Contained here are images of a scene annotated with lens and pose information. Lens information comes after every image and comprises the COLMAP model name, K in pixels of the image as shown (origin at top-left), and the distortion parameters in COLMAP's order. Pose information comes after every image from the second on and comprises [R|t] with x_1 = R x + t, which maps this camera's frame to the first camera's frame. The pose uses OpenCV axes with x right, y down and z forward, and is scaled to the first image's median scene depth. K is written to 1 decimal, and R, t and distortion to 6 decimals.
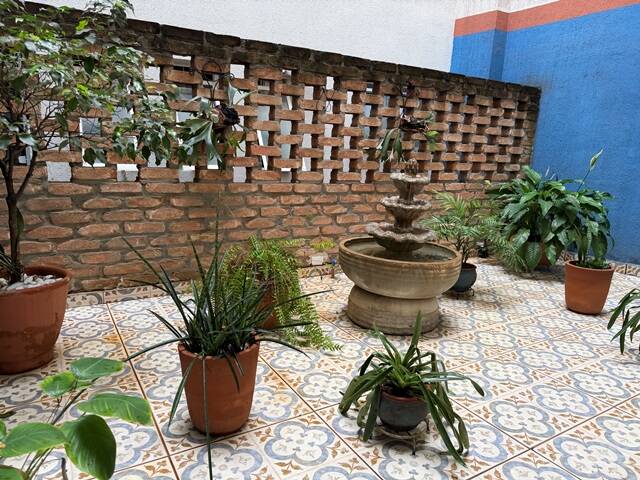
lens RADIAL K [[453.2, 0, 320.6], [0, 453.2, 243.1], [0, 0, 1]] dist [-0.002595, -0.016597]
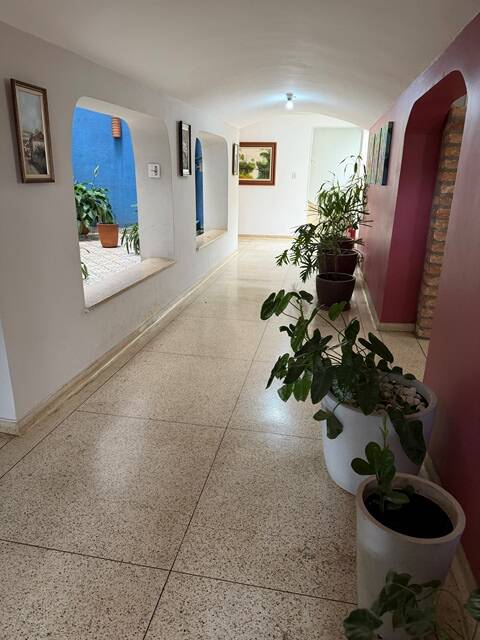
lens RADIAL K [[453.2, 0, 240.5], [0, 453.2, 320.1], [0, 0, 1]] dist [-0.002595, -0.016597]
pose [[0.653382, -0.268549, 0.707794, -0.483018], [0.173734, 0.963203, 0.205077, 0.127106], [-0.736823, -0.011026, 0.675996, -0.695689]]
